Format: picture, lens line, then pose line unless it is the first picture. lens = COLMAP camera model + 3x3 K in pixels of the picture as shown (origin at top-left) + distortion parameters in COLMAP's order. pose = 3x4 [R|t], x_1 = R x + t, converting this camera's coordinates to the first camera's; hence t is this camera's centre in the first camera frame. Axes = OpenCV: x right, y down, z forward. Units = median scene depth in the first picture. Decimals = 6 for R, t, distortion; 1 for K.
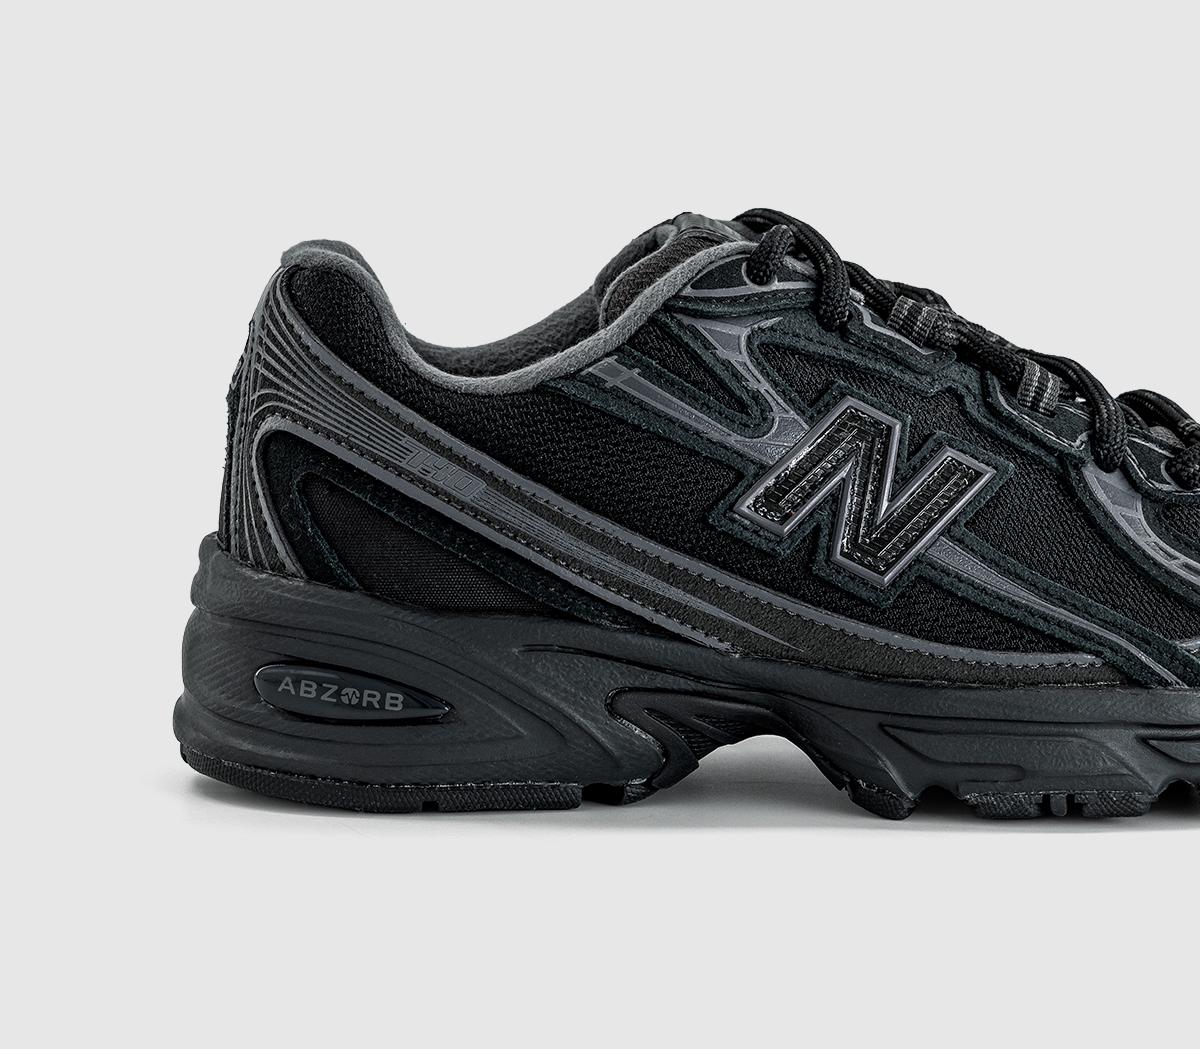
lens RADIAL K [[2677.1, 0, 625.4], [0, 2677.1, 594.3], [0, 0, 1]] dist [-0.003680, 0.000000]
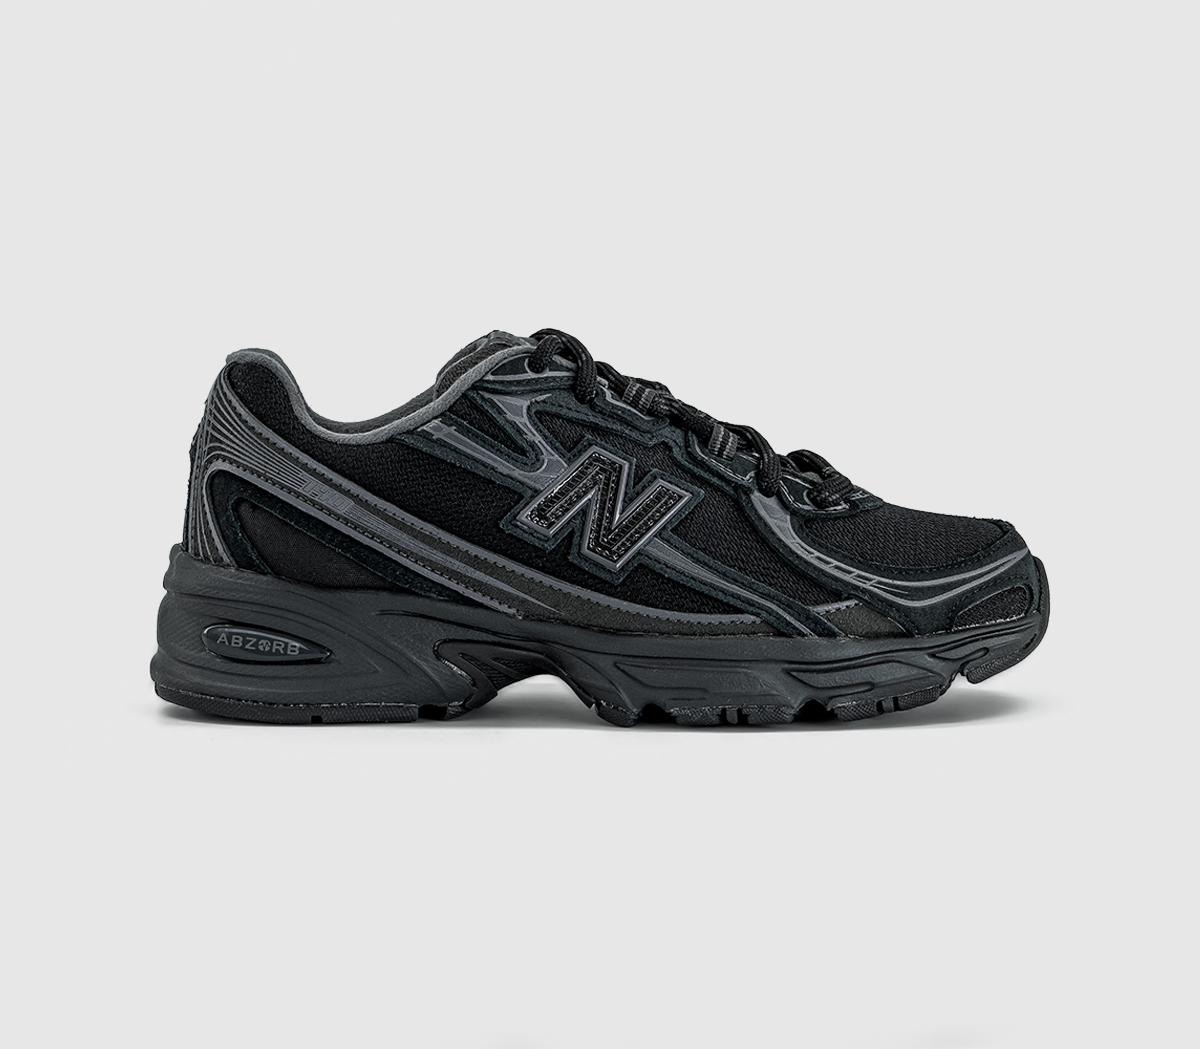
lens RADIAL K [[2059.1, 0, 548.9], [0, 2059.1, 506.5], [0, 0, 1]] dist [-0.053114, 0.000000]
pose [[0.999957, 0.002667, -0.008926, 0.067953], [-0.003458, 0.995957, -0.089765, 0.064534], [0.008650, 0.089792, 0.995923, -0.155822]]
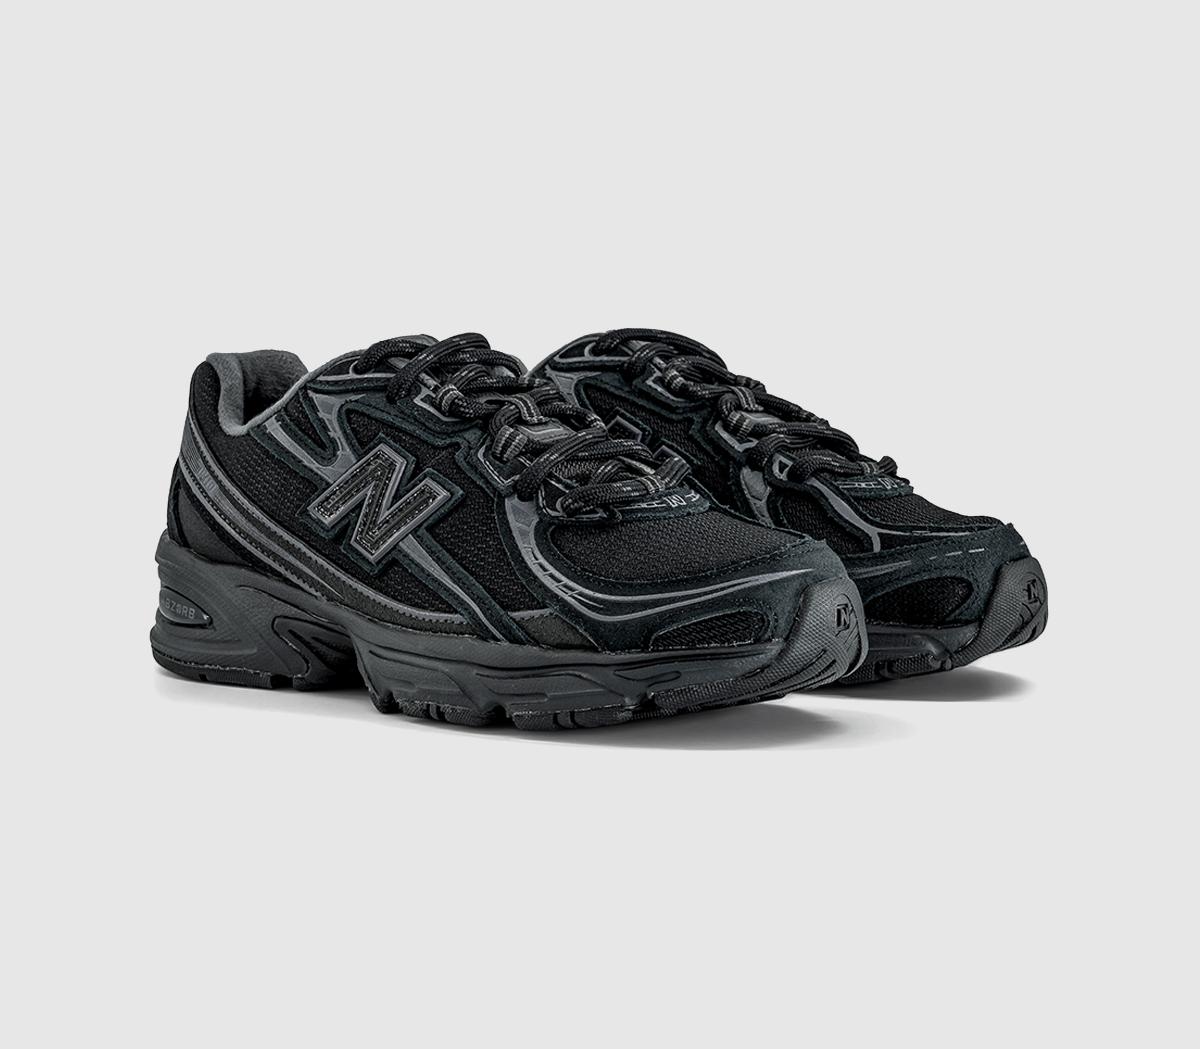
lens RADIAL K [[2059.1, 0, 600.6], [0, 2059.1, 521.0], [0, 0, 1]] dist [-0.053114, 0.000000]
pose [[0.793938, 0.057435, -0.605280, 0.924993], [-0.107222, 0.993152, -0.046402, 0.014599], [0.598469, 0.101739, 0.794659, 0.108873]]
